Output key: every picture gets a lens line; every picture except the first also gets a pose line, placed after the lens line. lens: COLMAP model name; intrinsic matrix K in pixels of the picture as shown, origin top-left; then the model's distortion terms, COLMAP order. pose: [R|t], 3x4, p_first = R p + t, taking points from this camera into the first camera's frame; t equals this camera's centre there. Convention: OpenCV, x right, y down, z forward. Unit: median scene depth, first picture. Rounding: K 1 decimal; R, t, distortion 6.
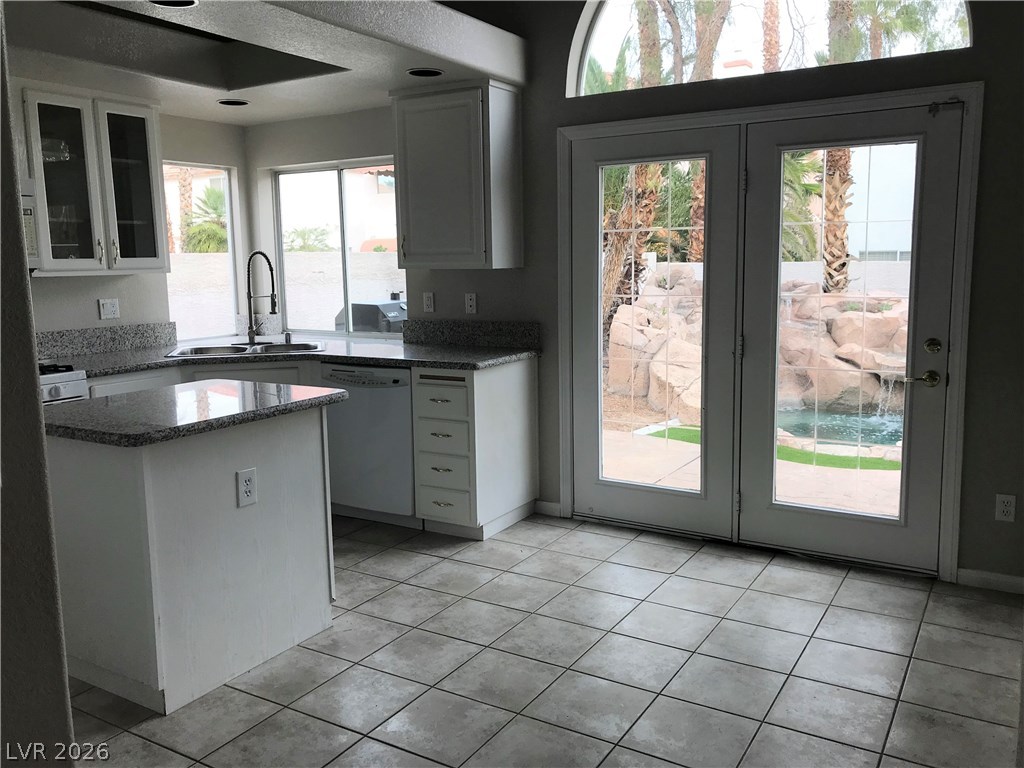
lens RADIAL K [[838.4, 0, 504.4], [0, 838.4, 382.2], [0, 0, 1]] dist [0.052155, -0.065774]
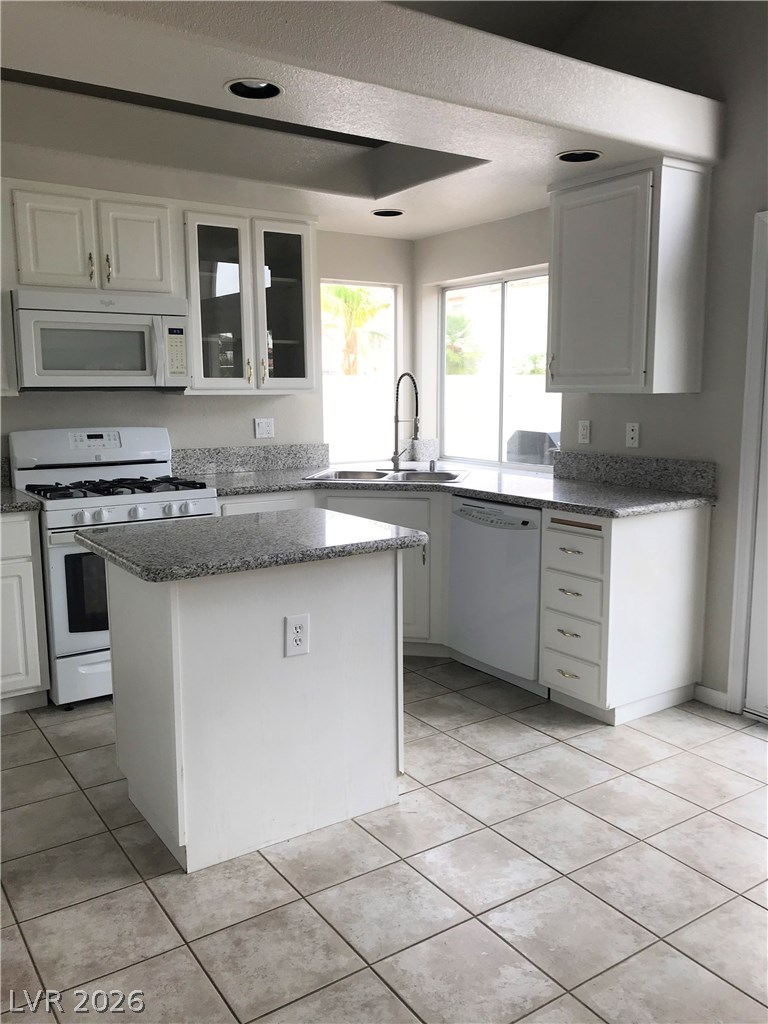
lens RADIAL K [[838.4, 0, 391.6], [0, 838.4, 510.6], [0, 0, 1]] dist [0.052155, -0.065774]
pose [[0.912658, 0.073009, -0.402149, 0.093591], [-0.070952, 0.997279, 0.020032, -0.021889], [0.402518, 0.010251, 0.915355, 0.161295]]
